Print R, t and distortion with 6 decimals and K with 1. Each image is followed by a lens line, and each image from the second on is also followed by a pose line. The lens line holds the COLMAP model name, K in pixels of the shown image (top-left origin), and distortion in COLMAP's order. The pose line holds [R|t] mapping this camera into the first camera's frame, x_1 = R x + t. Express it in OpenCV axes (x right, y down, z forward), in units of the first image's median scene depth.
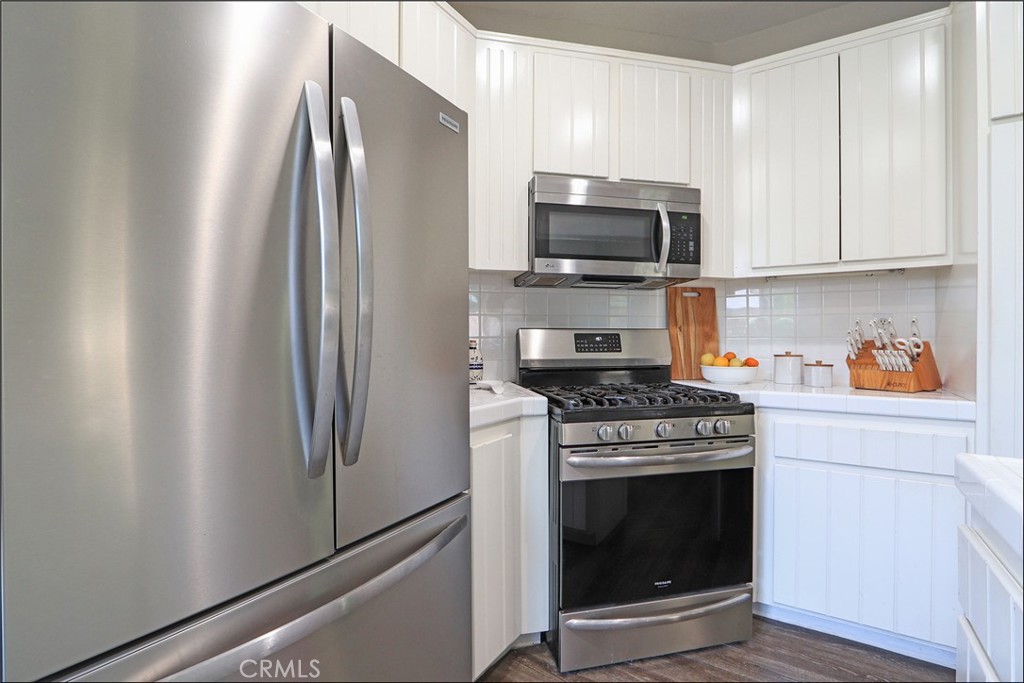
lens RADIAL K [[475.7, 0, 512.6], [0, 475.7, 340.3], [0, 0, 1]] dist [-0.014281, -0.000013]
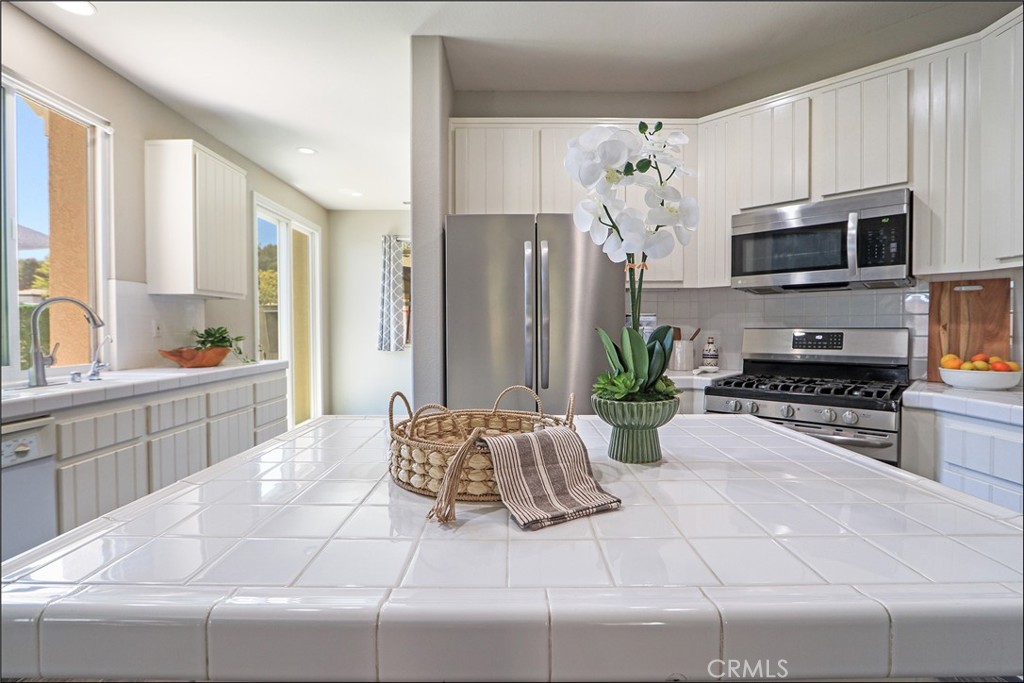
lens RADIAL K [[475.7, 0, 512.7], [0, 475.7, 336.2], [0, 0, 1]] dist [-0.014281, -0.000013]
pose [[0.510526, 0.012163, -0.859776, 0.782952], [-0.000303, 0.999902, 0.013965, -0.021351], [0.859862, -0.006869, 0.510480, -0.202533]]
